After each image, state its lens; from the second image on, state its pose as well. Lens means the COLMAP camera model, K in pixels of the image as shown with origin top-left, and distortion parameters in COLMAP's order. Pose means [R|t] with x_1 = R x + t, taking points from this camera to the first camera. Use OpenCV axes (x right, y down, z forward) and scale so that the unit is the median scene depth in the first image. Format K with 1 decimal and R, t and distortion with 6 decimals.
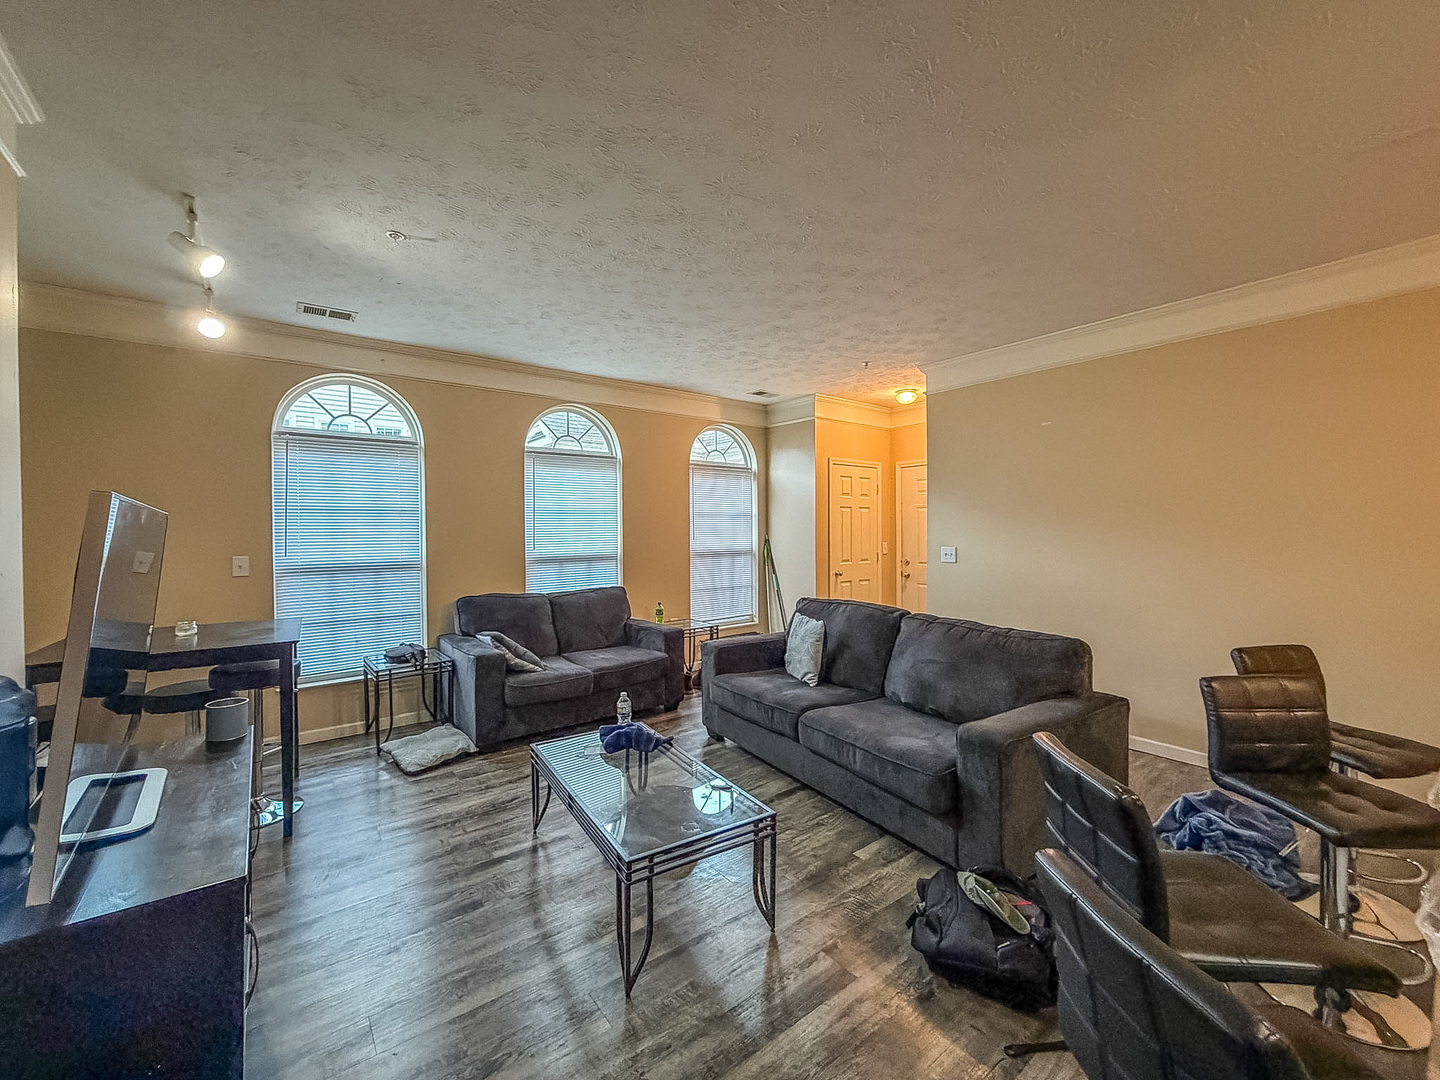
lens RADIAL K [[601.5, 0, 715.1], [0, 601.5, 535.5], [0, 0, 1]] dist [0.000145, -0.000093]
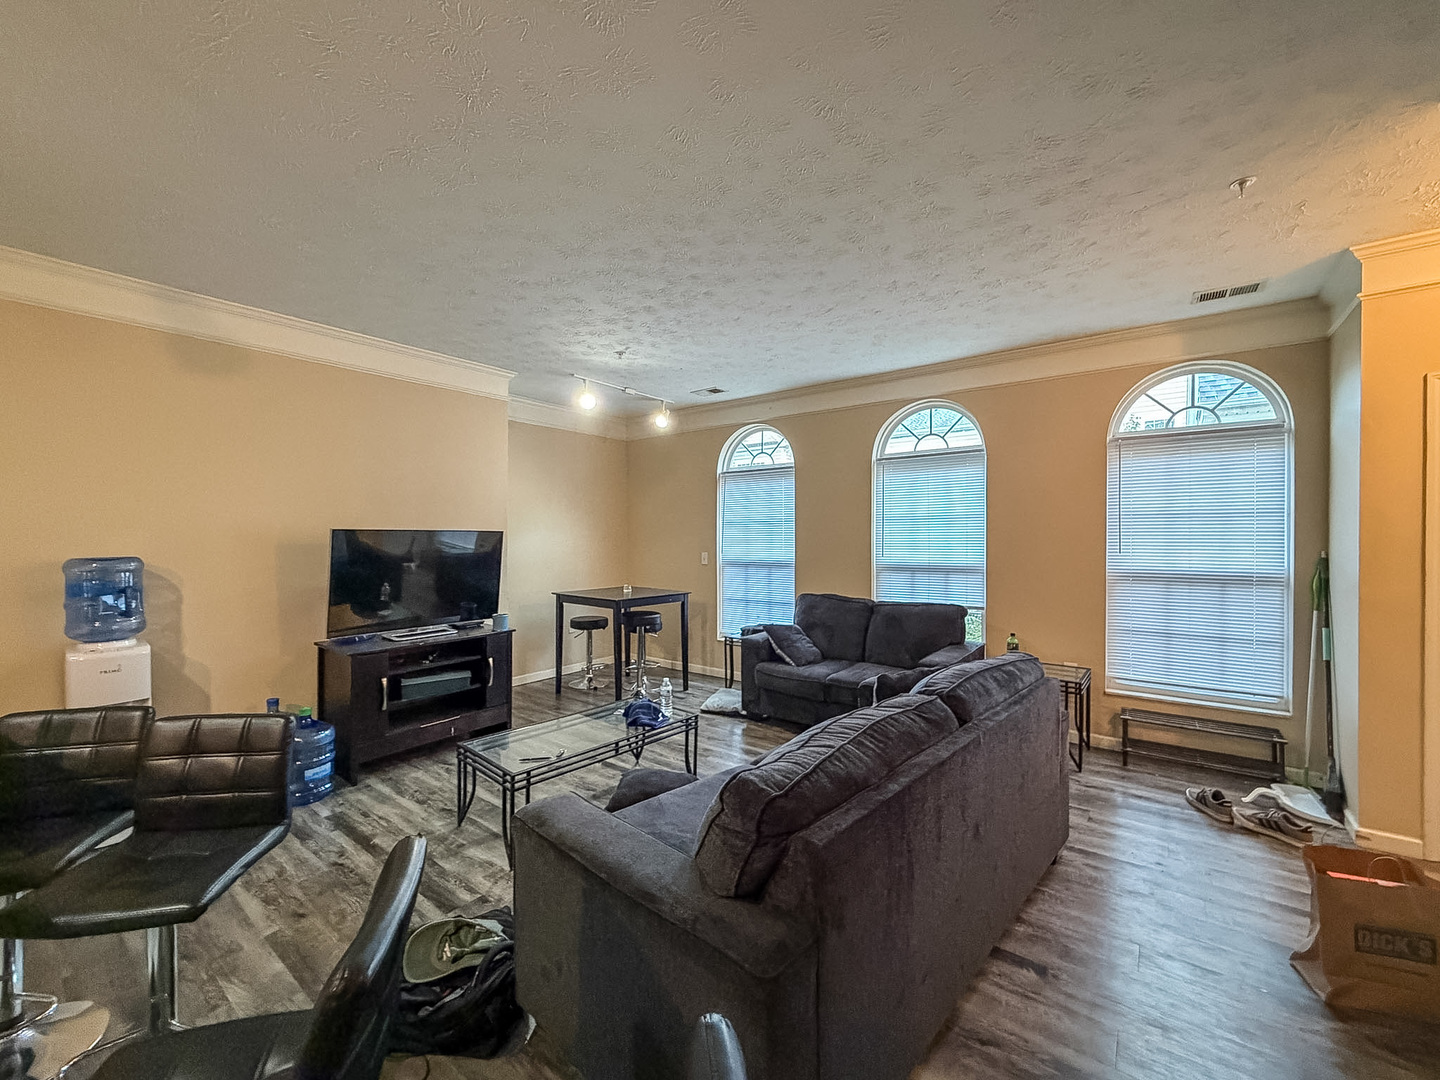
lens RADIAL K [[601.5, 0, 715.1], [0, 601.5, 535.5], [0, 0, 1]] dist [0.000145, -0.000093]
pose [[0.225769, 0.005495, -0.974165, 0.608040], [-0.009533, 0.999949, 0.003431, -0.012291], [0.974134, 0.008512, 0.225810, 0.497563]]
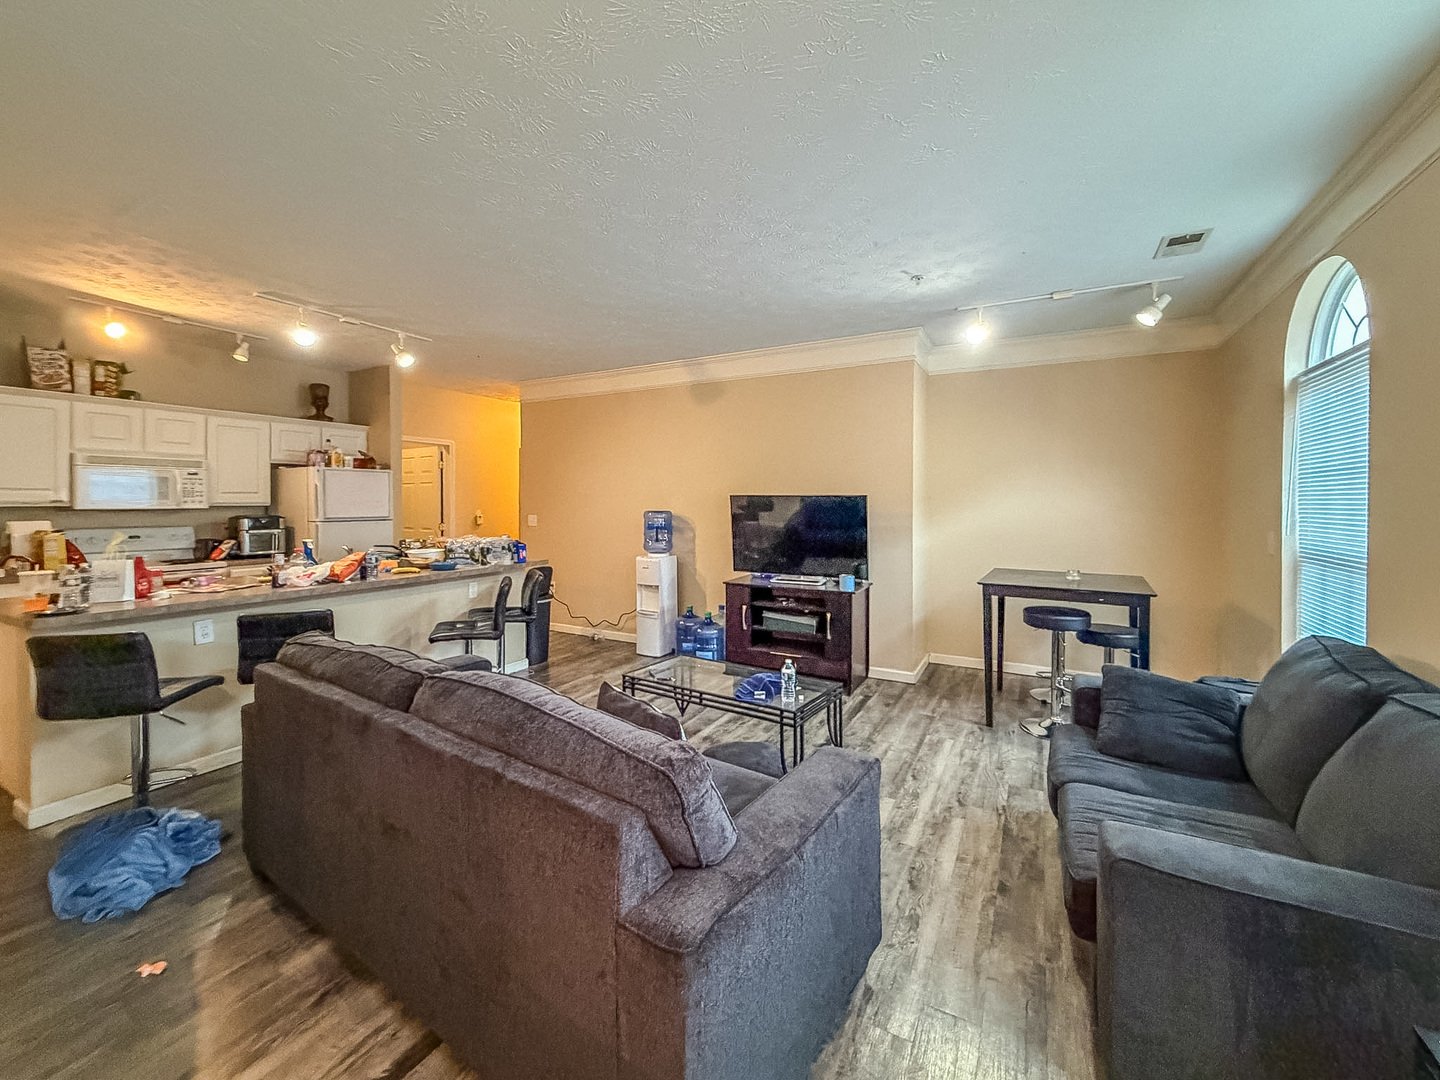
lens RADIAL K [[581.3, 0, 683.6], [0, 581.3, 500.8], [0, 0, 1]] dist [0.002103, 0.000270]
pose [[-0.941992, -0.000147, -0.335636, 0.208542], [-0.004676, 0.999909, 0.012687, -0.013892], [0.335603, 0.013520, -0.941906, 1.139638]]
